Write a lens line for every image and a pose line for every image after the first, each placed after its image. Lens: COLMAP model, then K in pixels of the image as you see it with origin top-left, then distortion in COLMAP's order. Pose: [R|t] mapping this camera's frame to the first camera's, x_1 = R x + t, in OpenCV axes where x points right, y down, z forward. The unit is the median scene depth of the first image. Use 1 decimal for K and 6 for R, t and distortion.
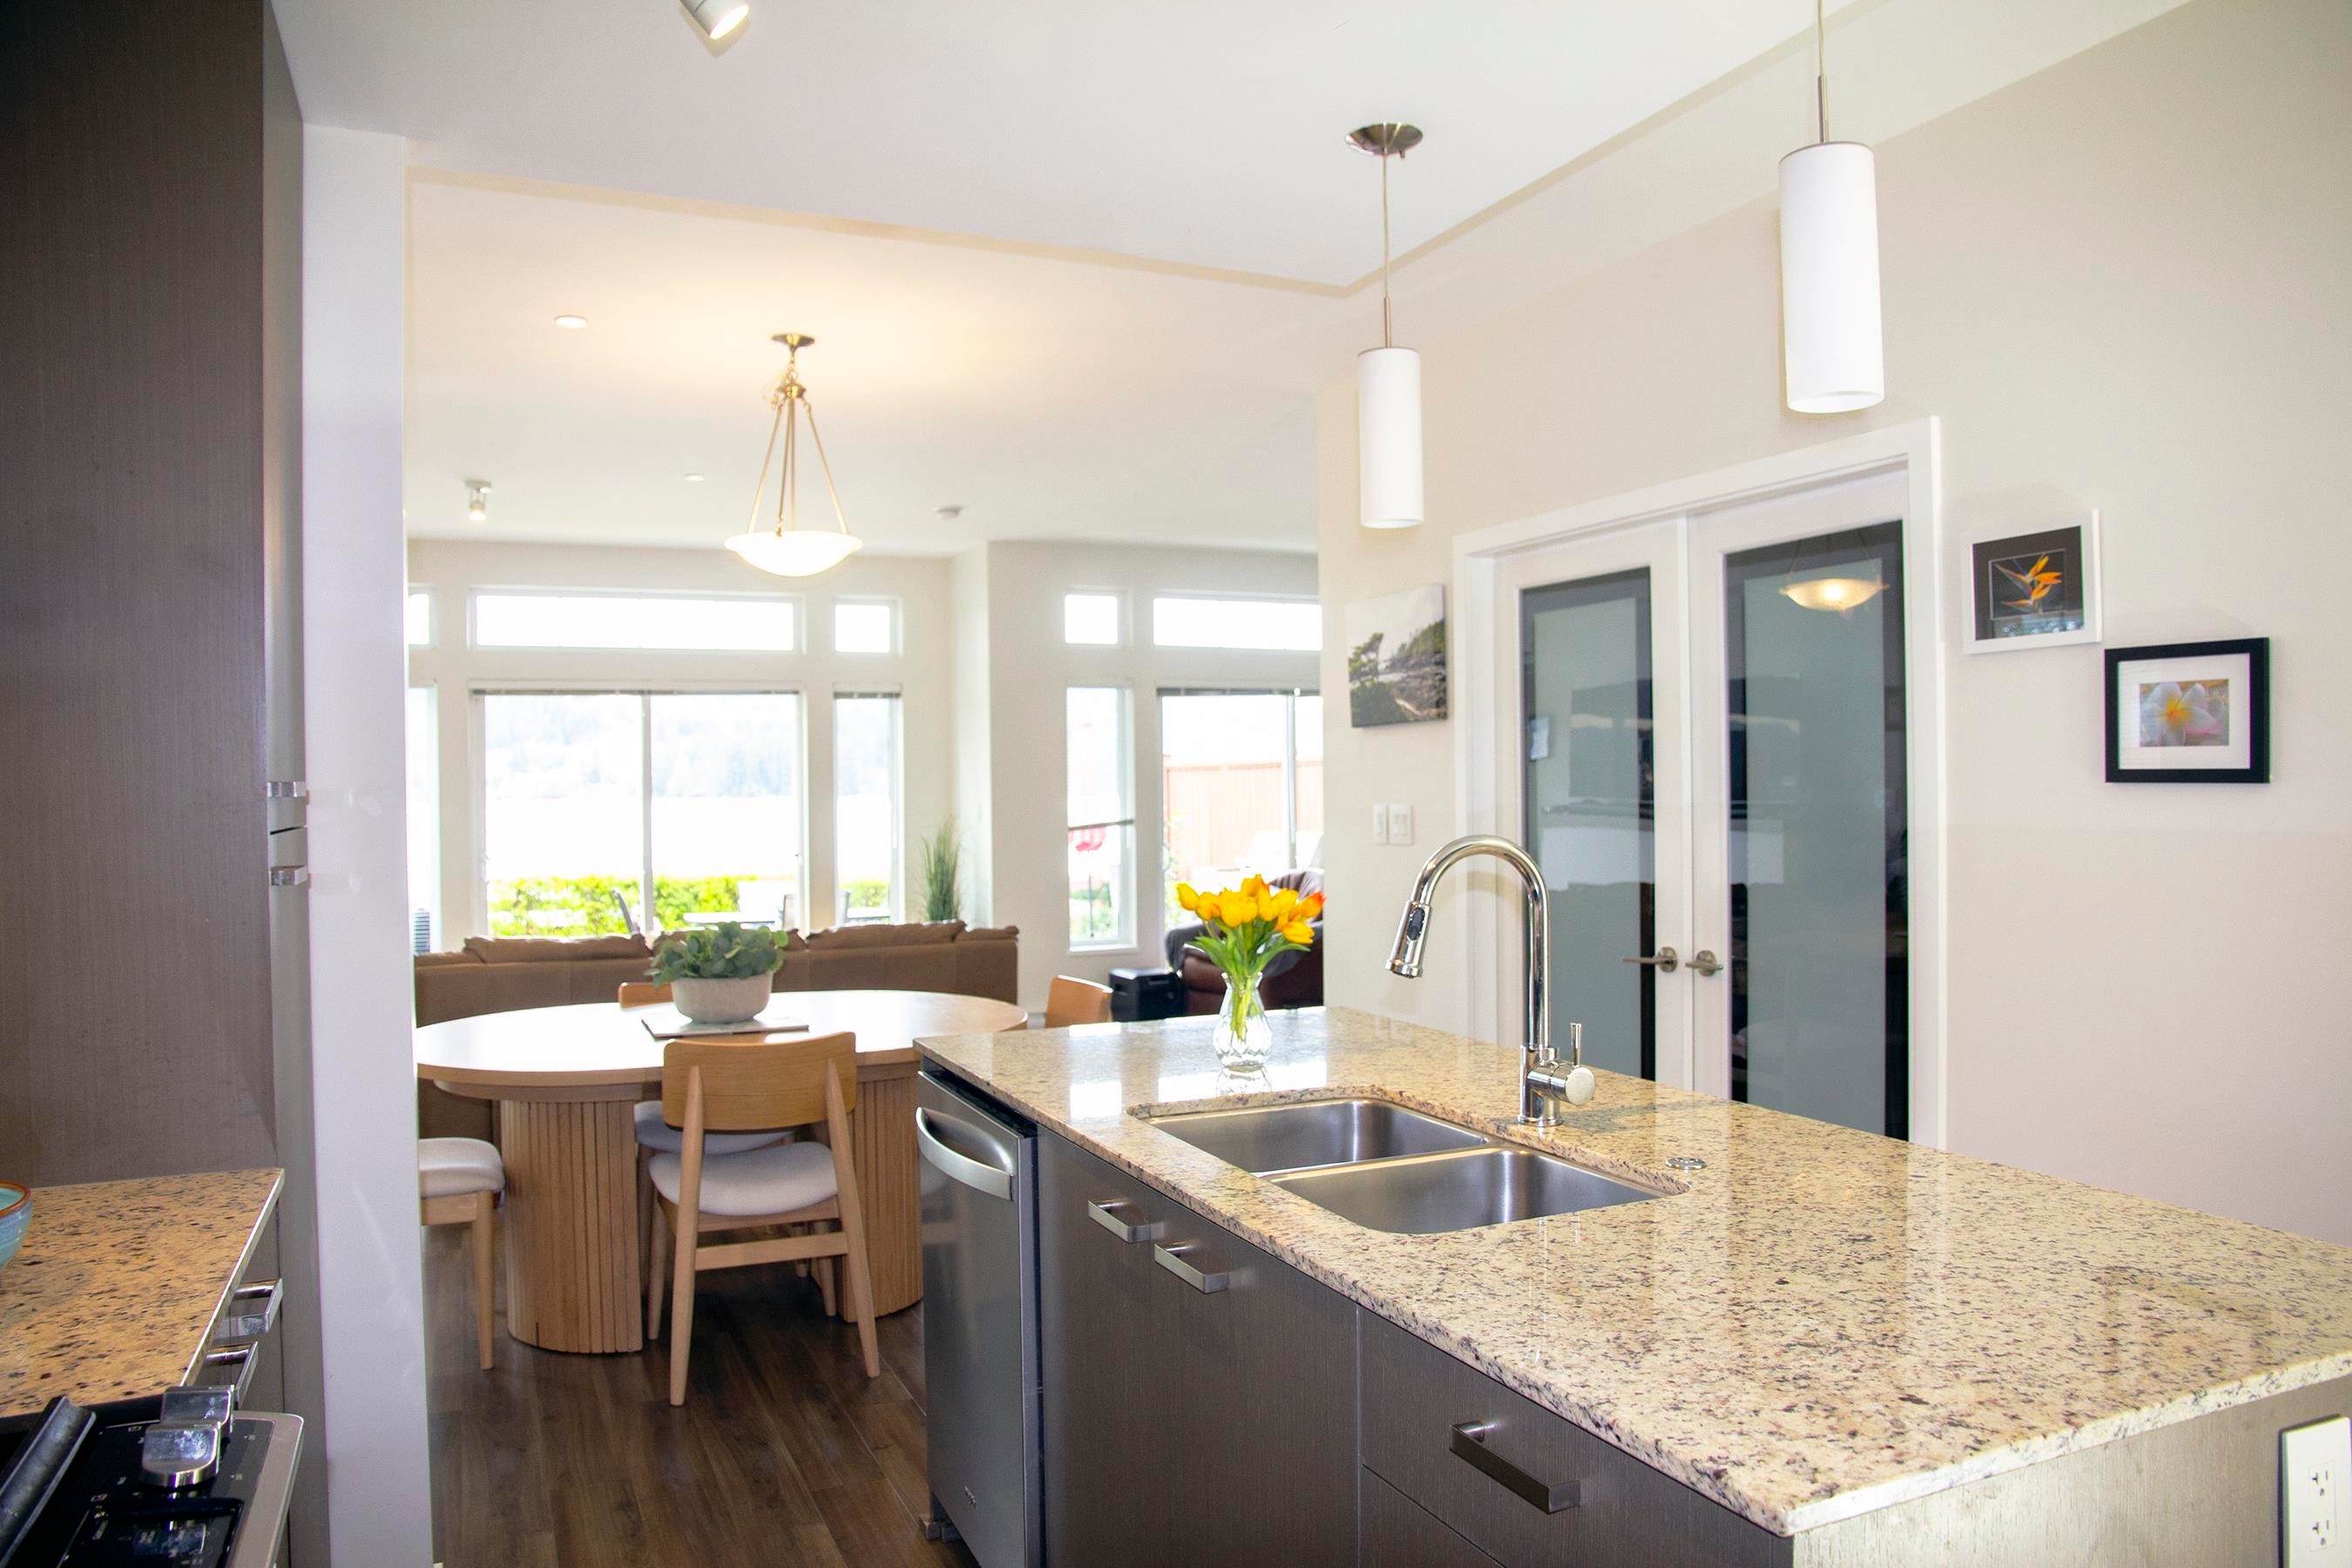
lens RADIAL K [[1606.2, 0, 1186.2], [0, 1606.2, 797.0], [0, 0, 1]] dist [-0.103302, 0.071486]
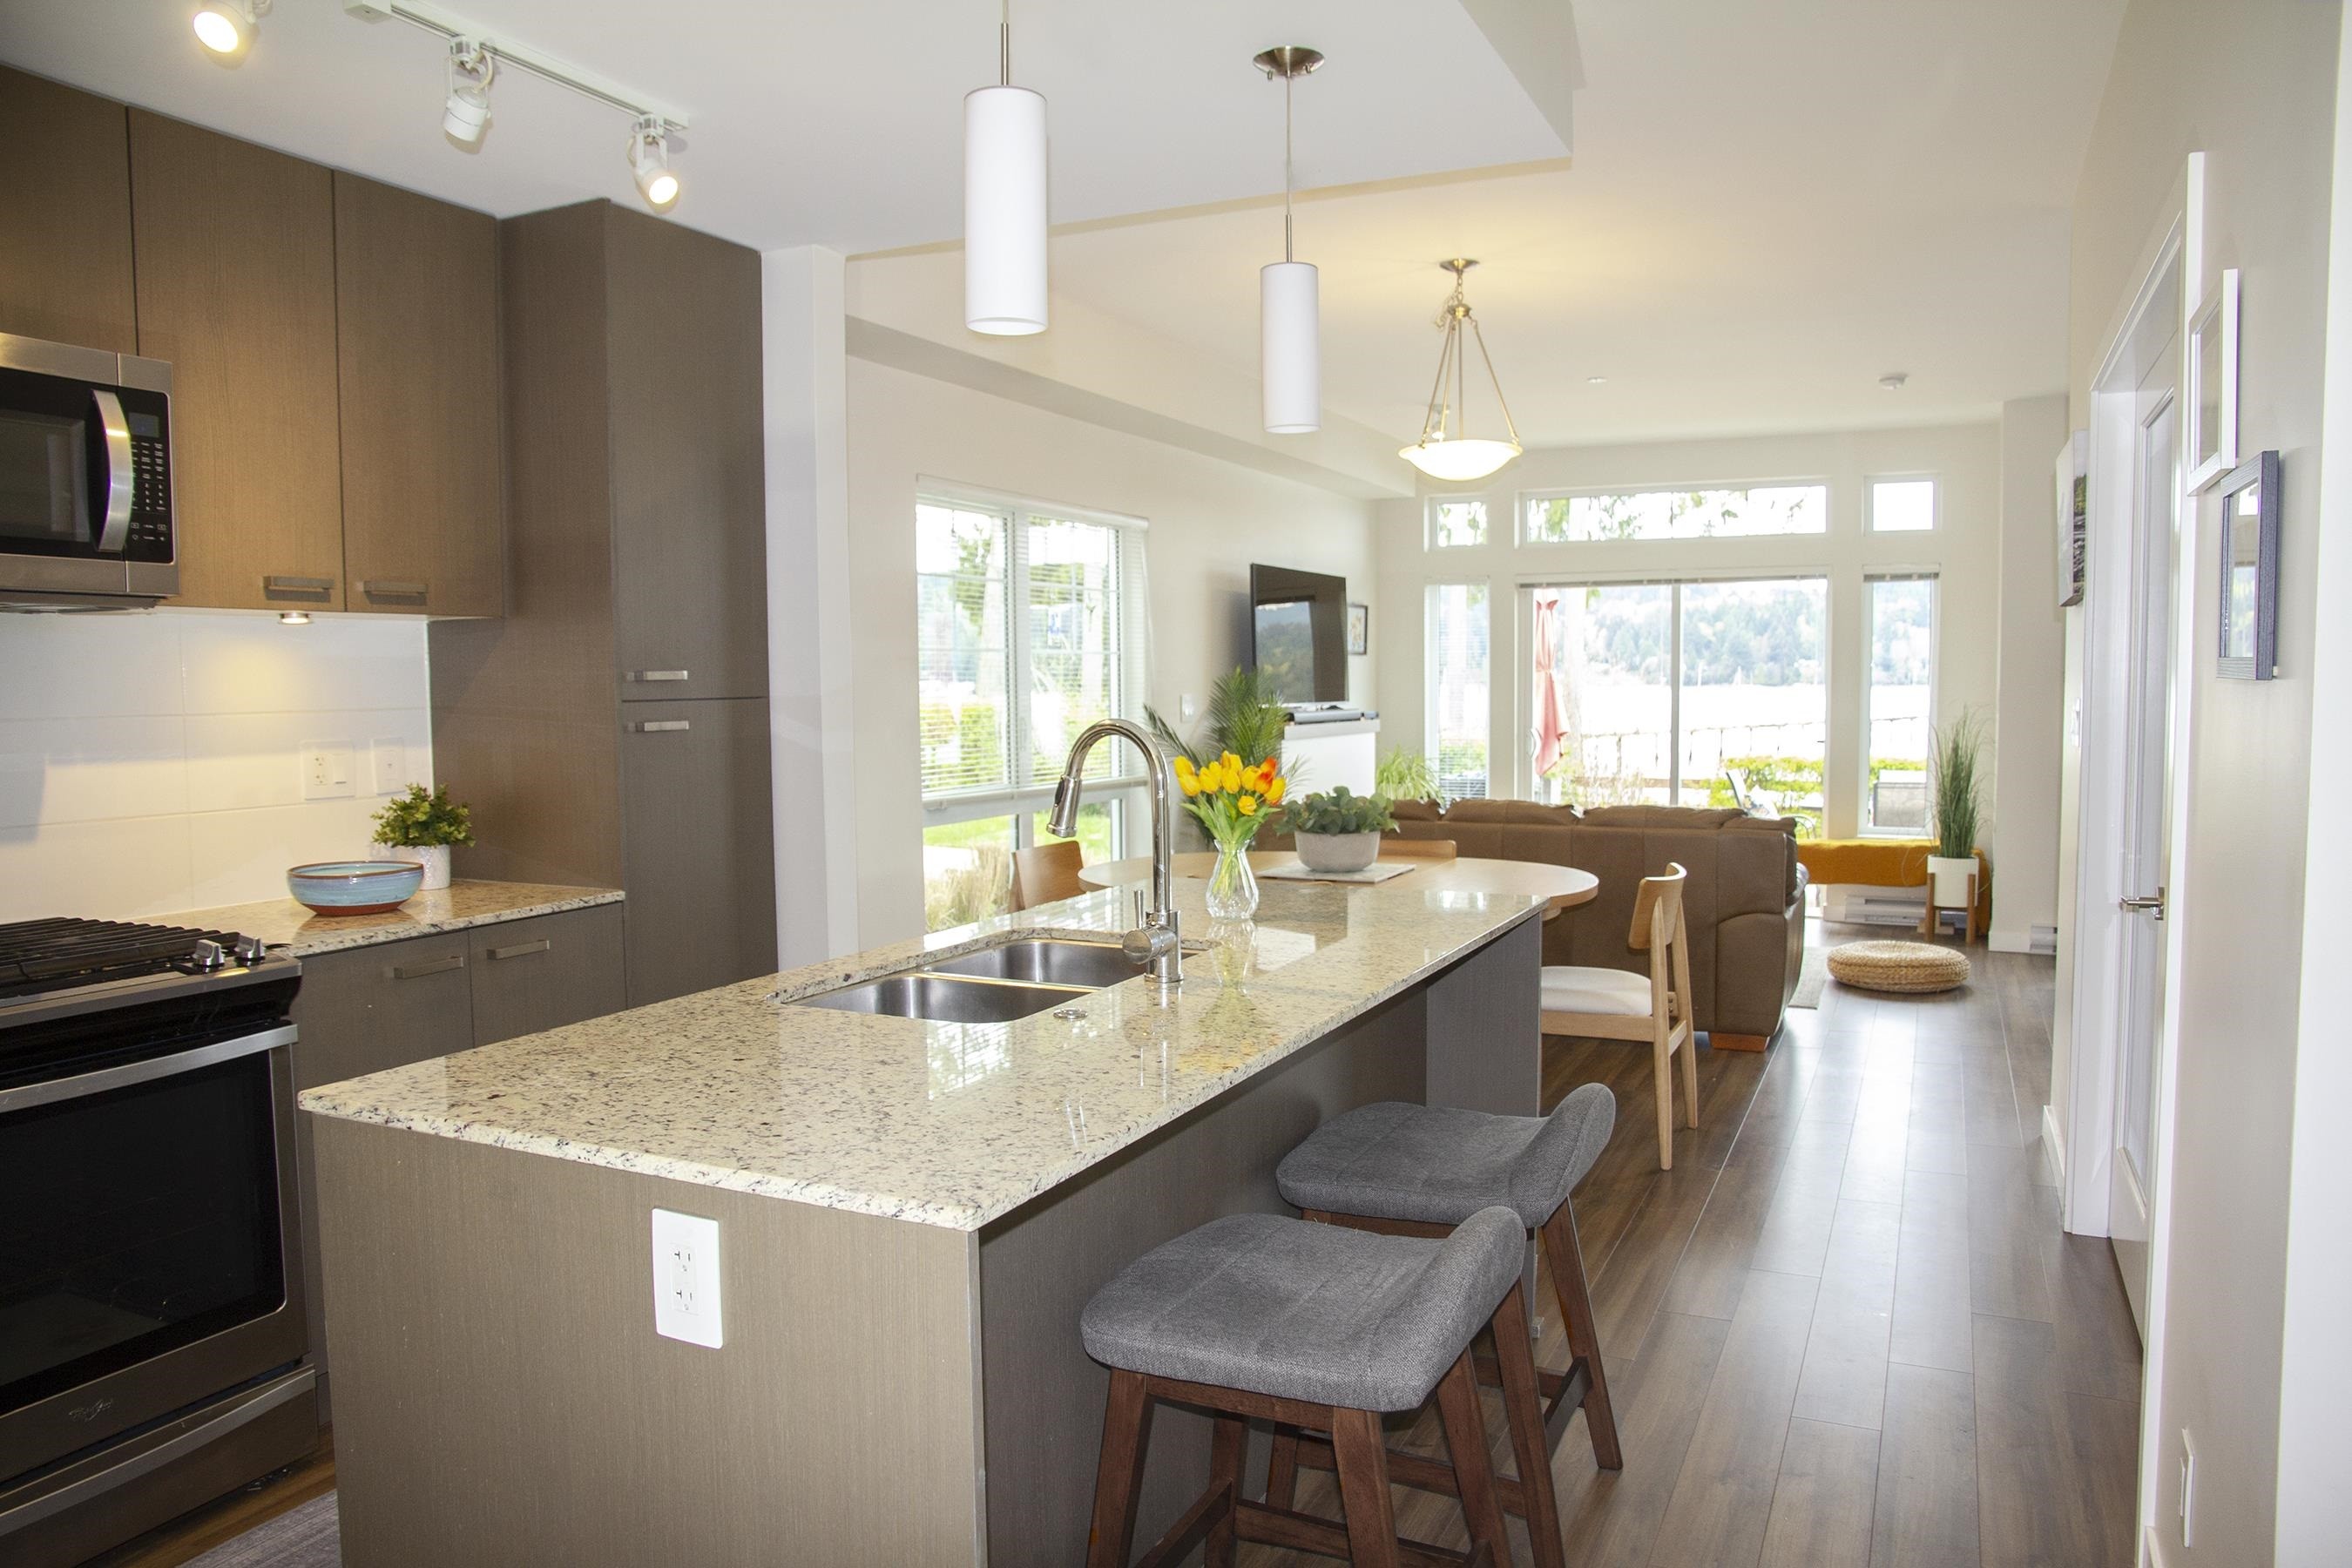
lens RADIAL K [[1606.2, 0, 1186.2], [0, 1606.2, 797.0], [0, 0, 1]] dist [-0.103302, 0.071486]
pose [[0.650820, 0.063025, -0.756611, 0.479681], [-0.007268, 0.997020, 0.076799, -0.004154], [0.759197, -0.044483, 0.649339, 0.129177]]
